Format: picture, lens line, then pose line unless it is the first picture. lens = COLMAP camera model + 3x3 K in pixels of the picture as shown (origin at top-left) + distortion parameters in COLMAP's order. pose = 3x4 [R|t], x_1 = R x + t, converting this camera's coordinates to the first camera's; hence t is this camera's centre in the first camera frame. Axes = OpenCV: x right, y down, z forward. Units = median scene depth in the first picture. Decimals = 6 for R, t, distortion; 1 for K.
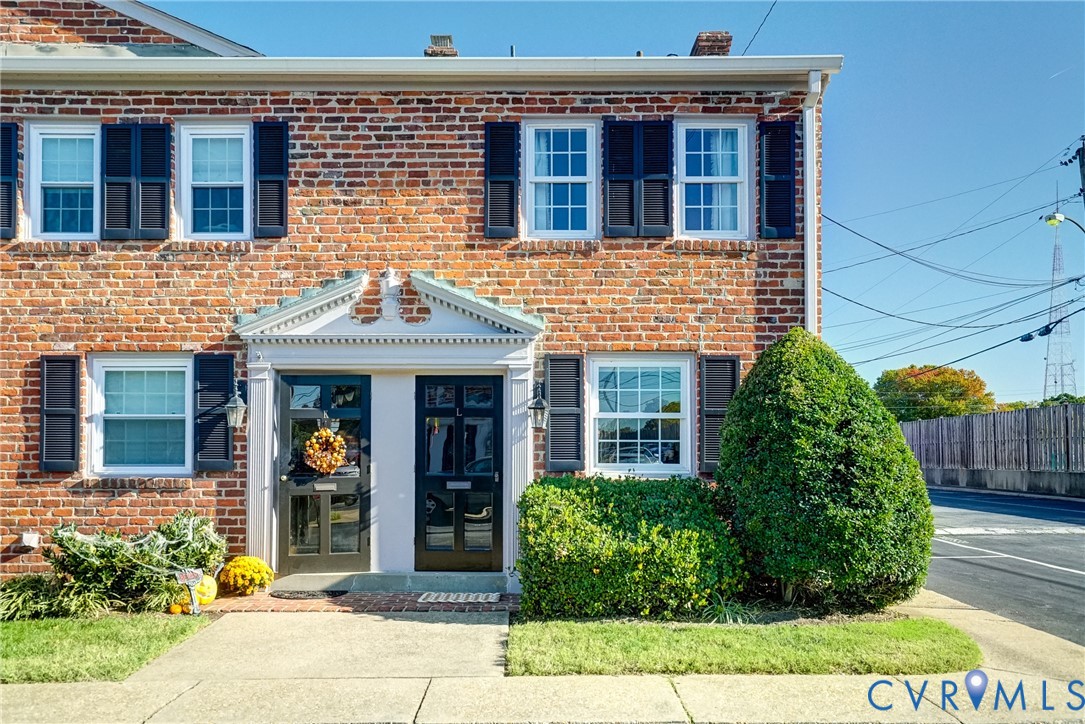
lens RADIAL K [[870.5, 0, 527.3], [0, 870.5, 435.5], [0, 0, 1]] dist [0.007618, 0.029603]
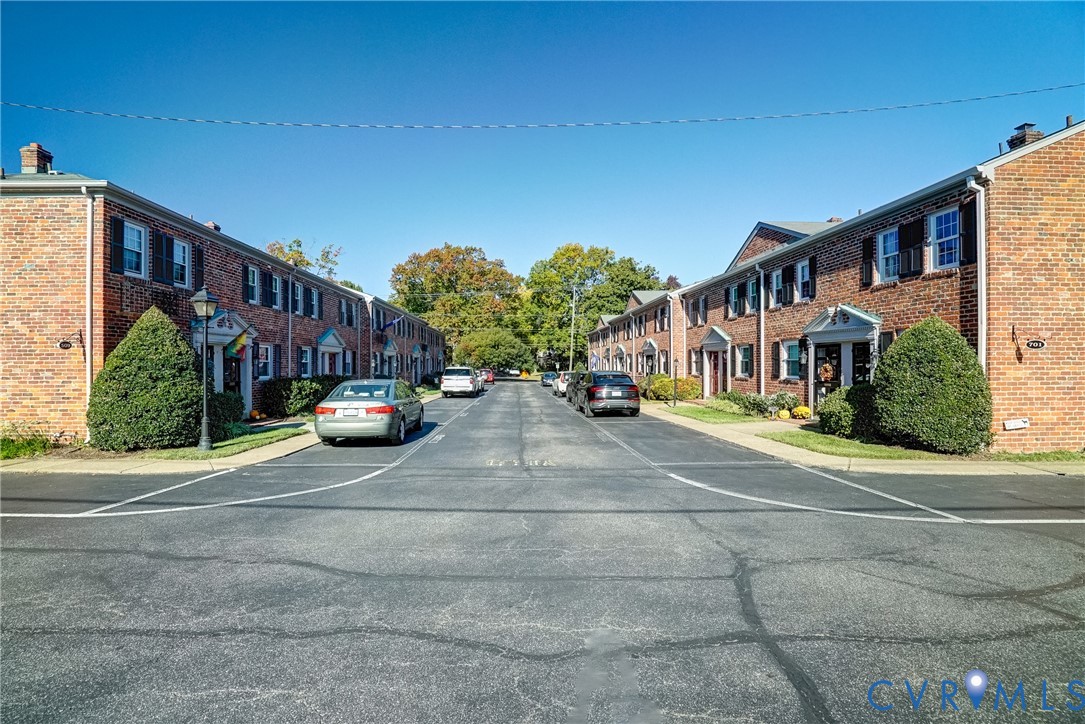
lens RADIAL K [[512.2, 0, 506.7], [0, 512.2, 363.8], [0, 0, 1]] dist [-0.045088, 0.015105]
pose [[-0.001873, -0.001086, -0.999998, 1.374883], [0.022343, 0.999750, -0.001128, -0.028526], [0.999749, -0.022345, -0.001848, -0.014734]]
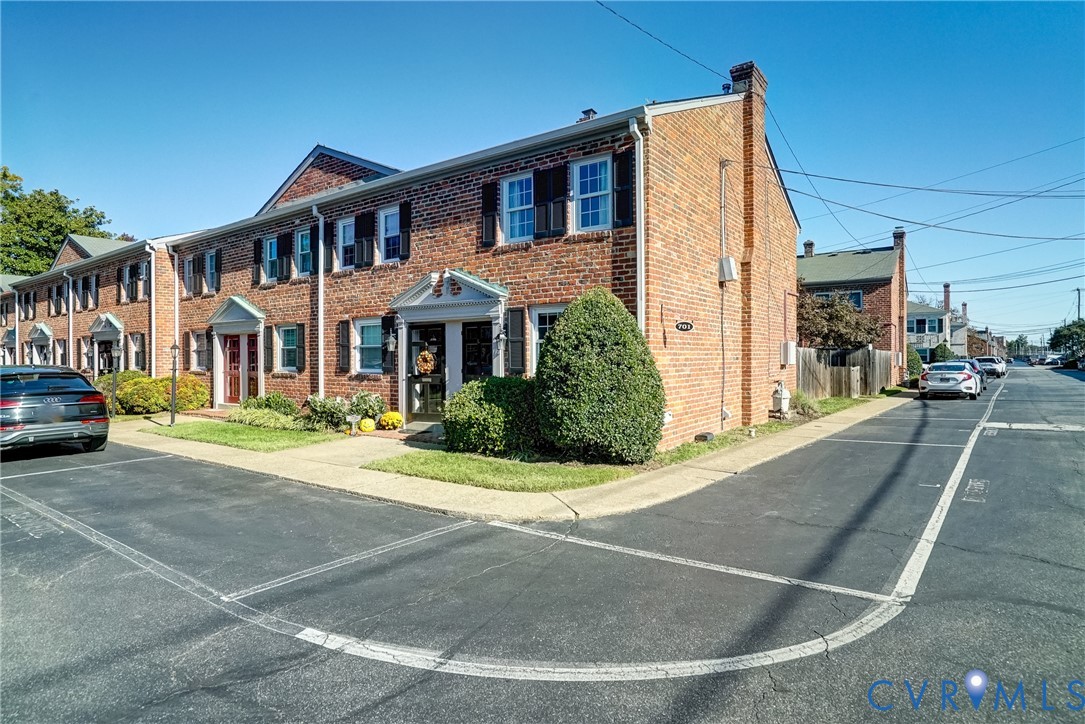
lens RADIAL K [[580.6, 0, 549.3], [0, 580.6, 361.0], [0, 0, 1]] dist [-0.049113, 0.021090]
pose [[0.819739, 0.000205, -0.572737, 0.770449], [0.015018, 0.999648, 0.021852, -0.009566], [0.572540, -0.026515, 0.819448, 0.065912]]
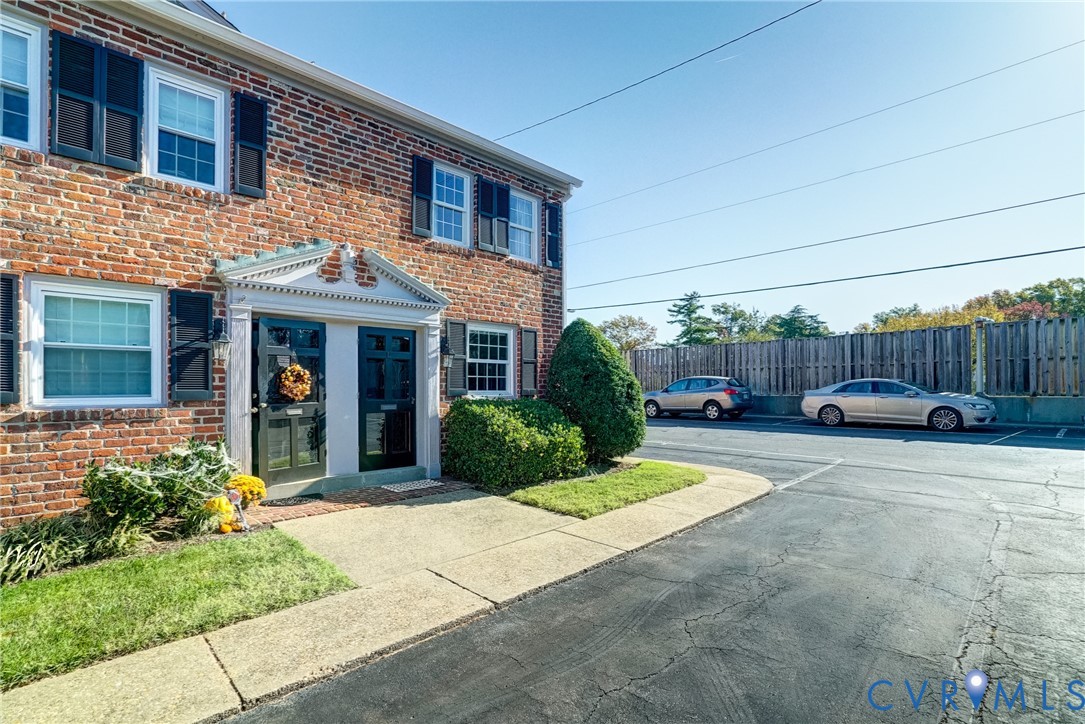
lens RADIAL K [[512.2, 0, 538.9], [0, 512.2, 387.0], [0, 0, 1]] dist [-0.045088, 0.015105]
pose [[0.699960, -0.003758, 0.714172, -0.500858], [-0.012551, 0.999767, 0.017561, 0.007632], [-0.714072, -0.021255, 0.699750, 0.257762]]
